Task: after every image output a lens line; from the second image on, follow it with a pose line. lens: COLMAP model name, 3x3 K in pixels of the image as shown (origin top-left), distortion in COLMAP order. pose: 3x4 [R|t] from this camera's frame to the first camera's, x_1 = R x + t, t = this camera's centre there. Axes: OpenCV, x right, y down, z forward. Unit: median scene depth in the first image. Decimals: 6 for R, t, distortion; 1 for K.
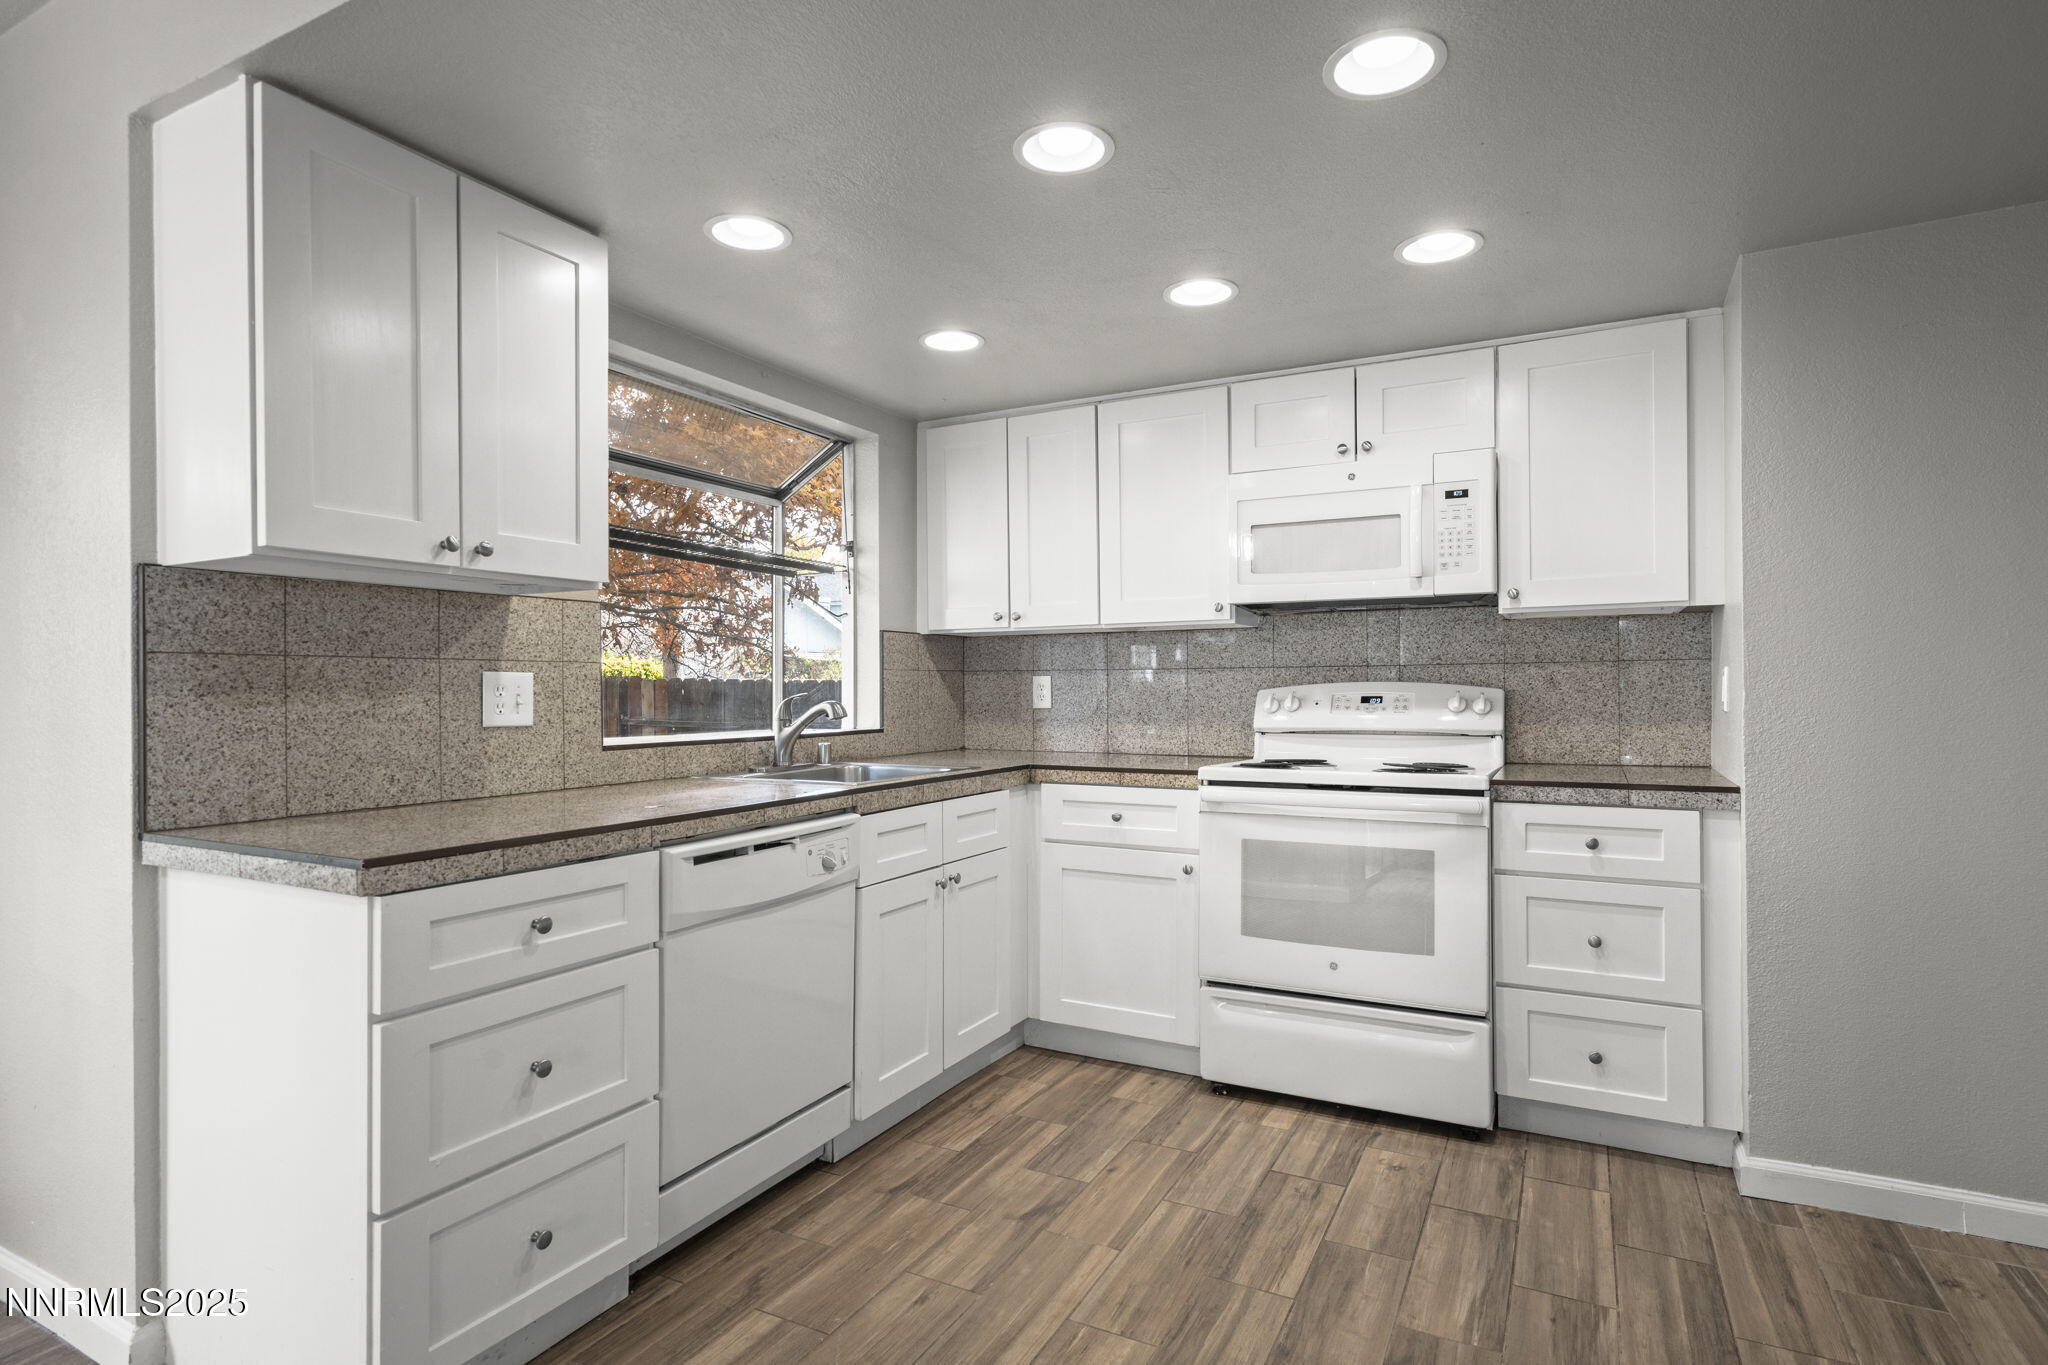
lens RADIAL K [[1042.0, 0, 1023.7], [0, 1042.0, 689.0], [0, 0, 1]] dist [-0.003206, 0.001962]
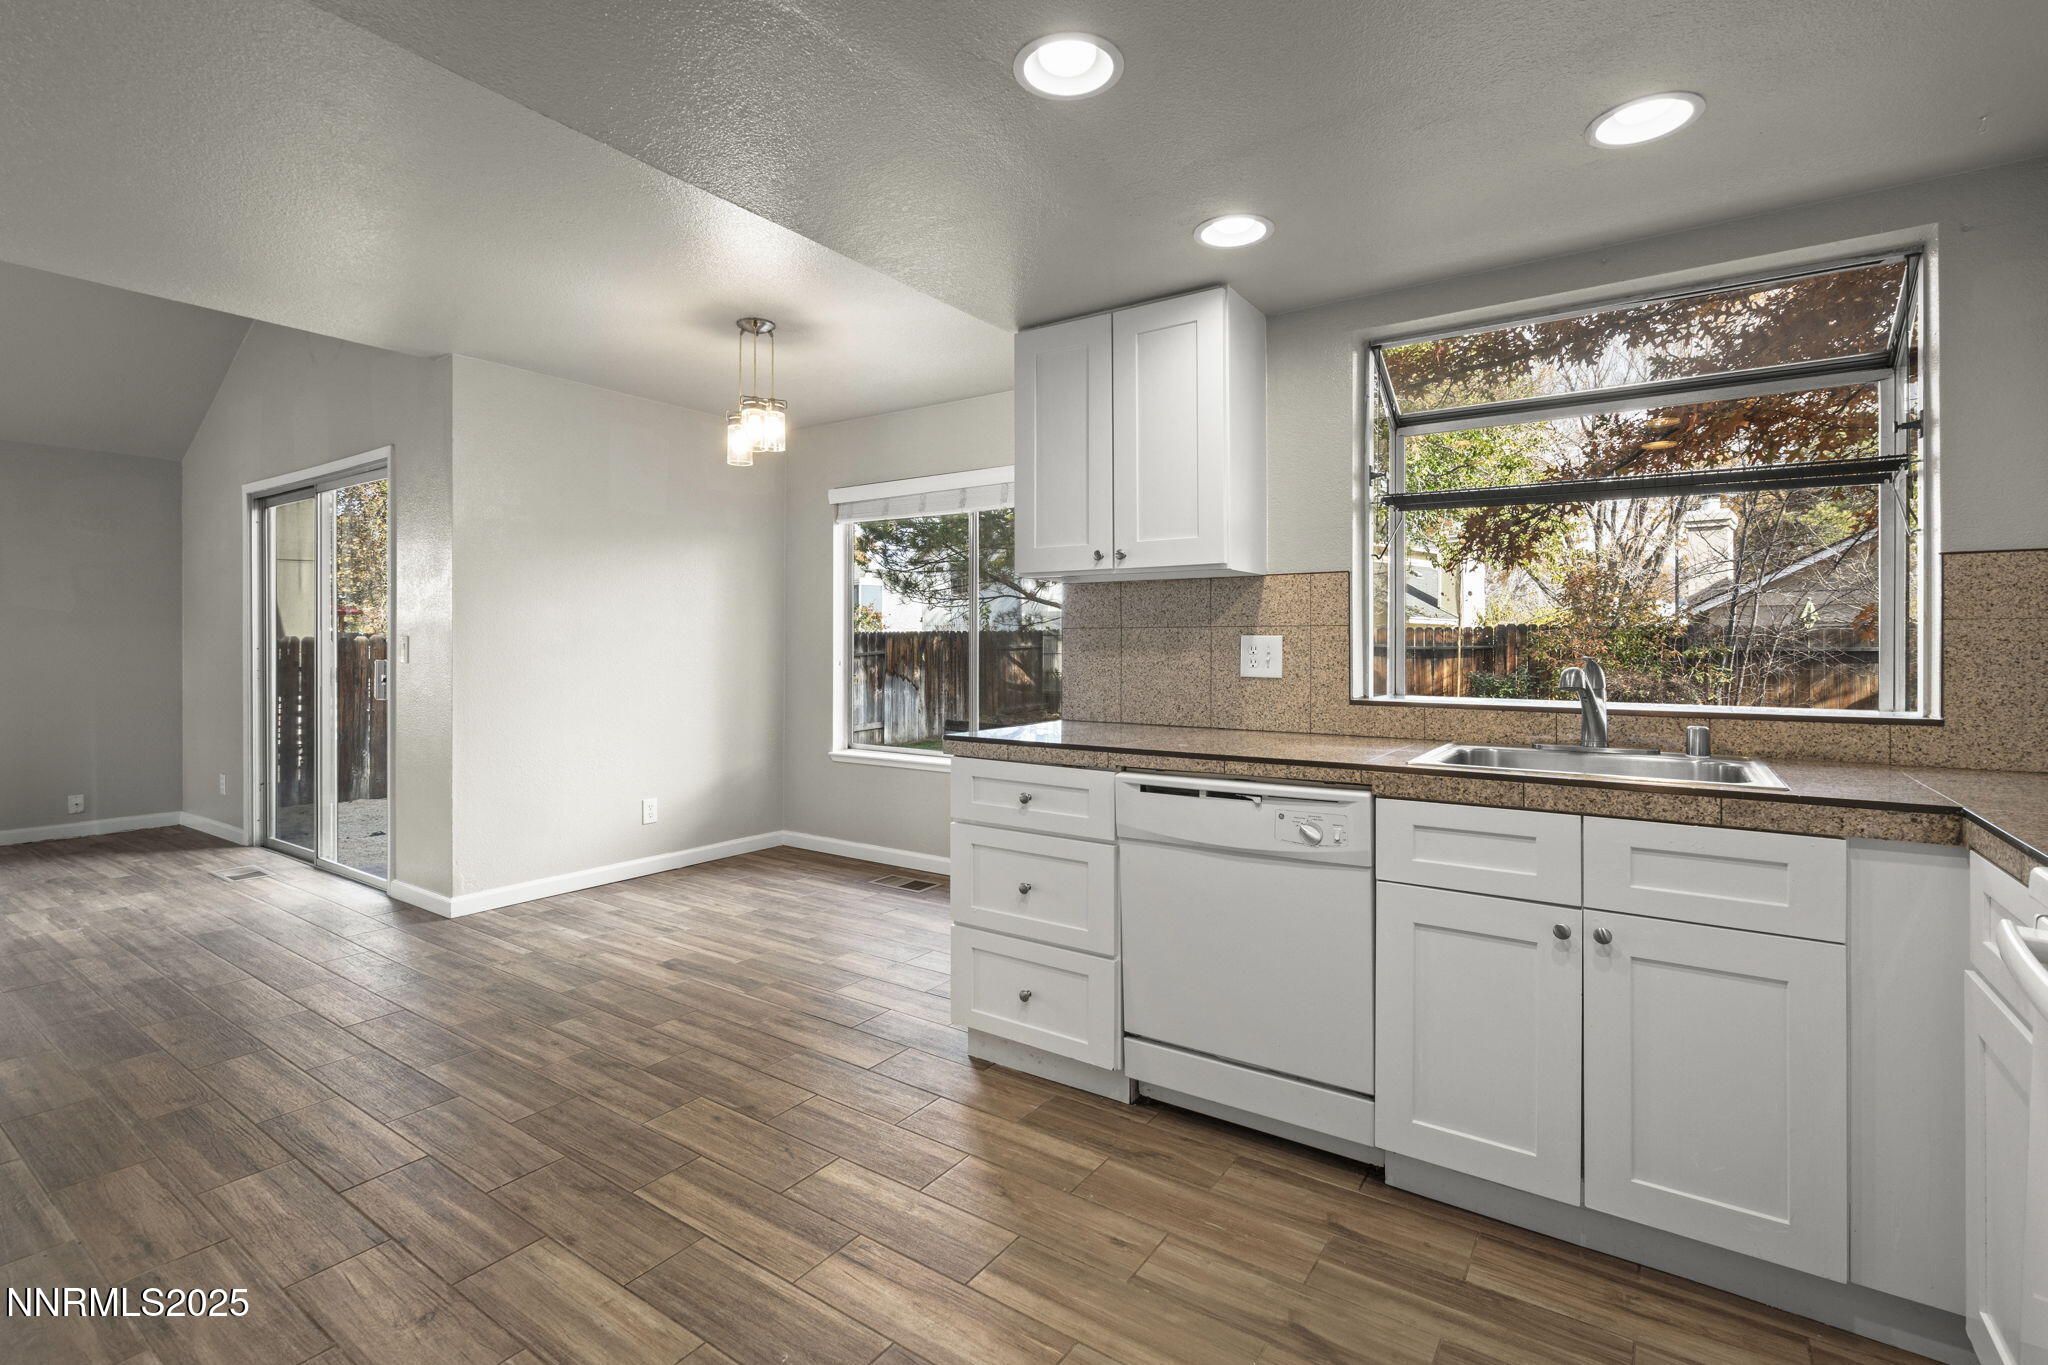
lens RADIAL K [[931.3, 0, 1017.1], [0, 931.3, 650.9], [0, 0, 1]] dist [-0.002665, -0.000060]
pose [[-0.118304, 0.009740, -0.992930, 0.637582], [-0.001008, 0.999950, 0.009929, -0.007683], [0.992977, 0.002176, -0.118288, 0.778240]]
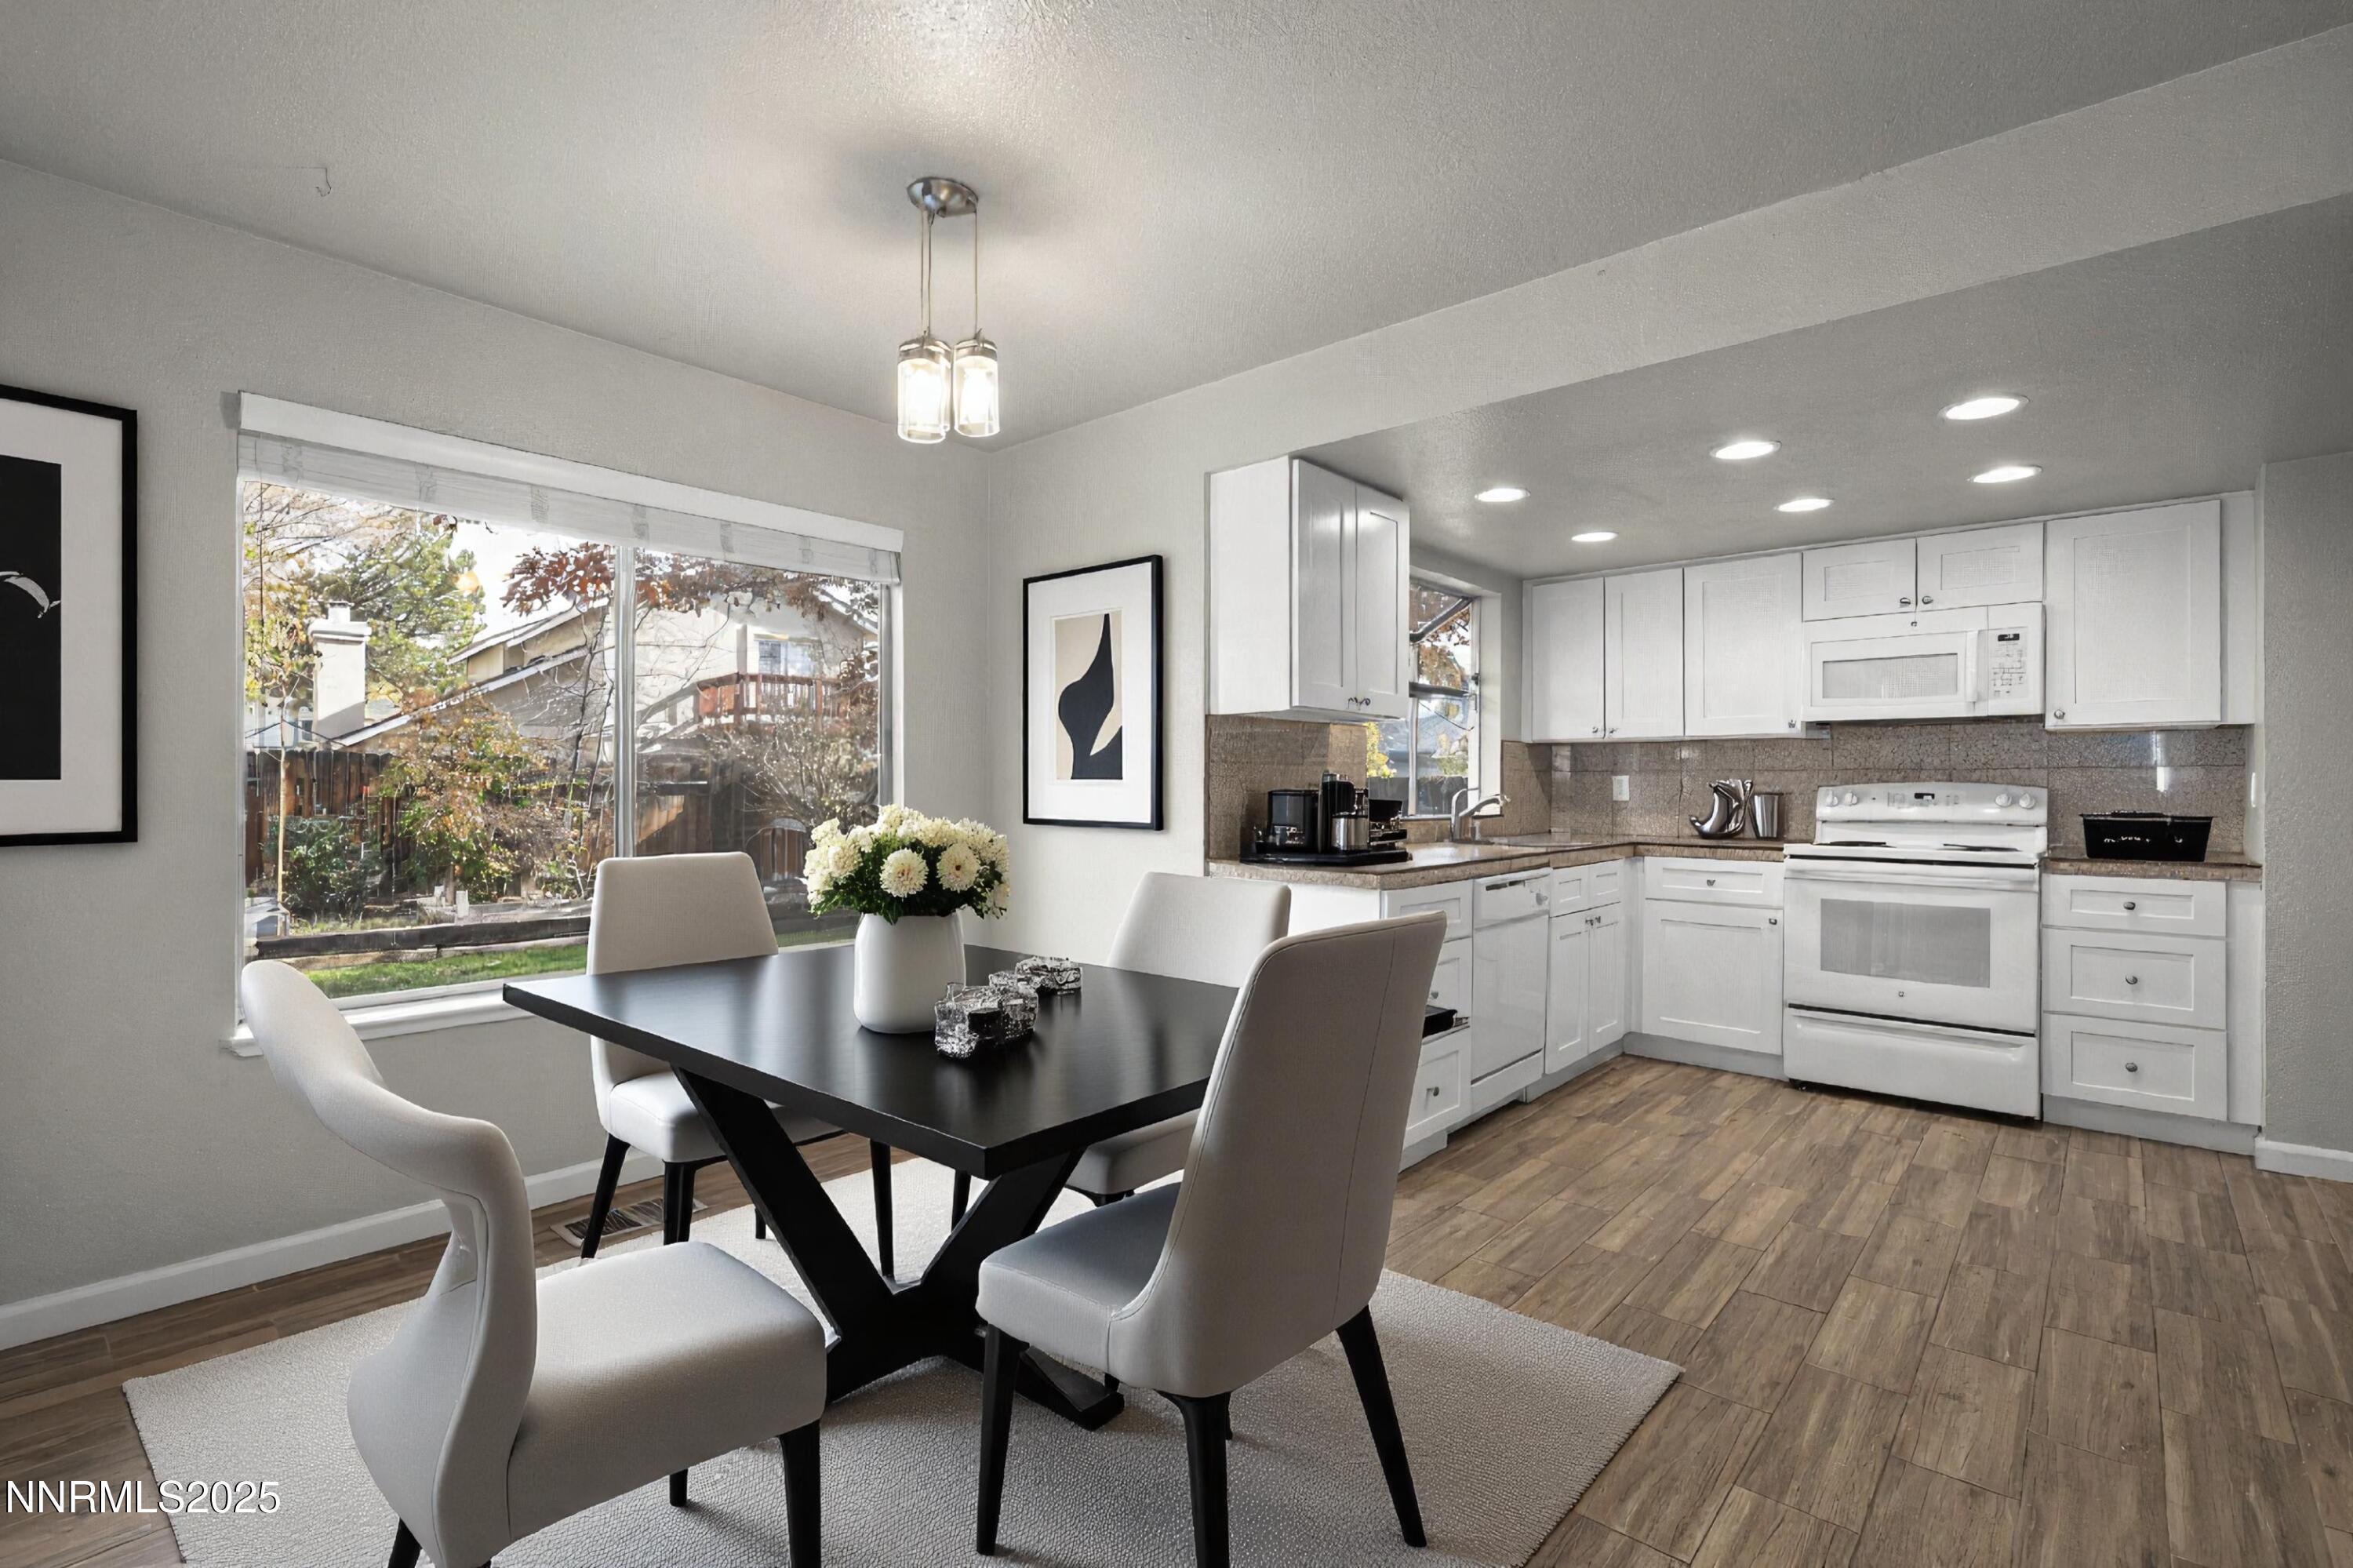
lens RADIAL K [[1070.0, 0, 1169.4], [0, 1070.0, 782.4], [0, 0, 1]] dist [-0.002665, -0.000060]
pose [[0.972097, 0.008165, -0.234435, -0.324095], [-0.008468, 0.999964, -0.000282, 0.002115], [0.234424, 0.002260, 0.972132, -0.606629]]
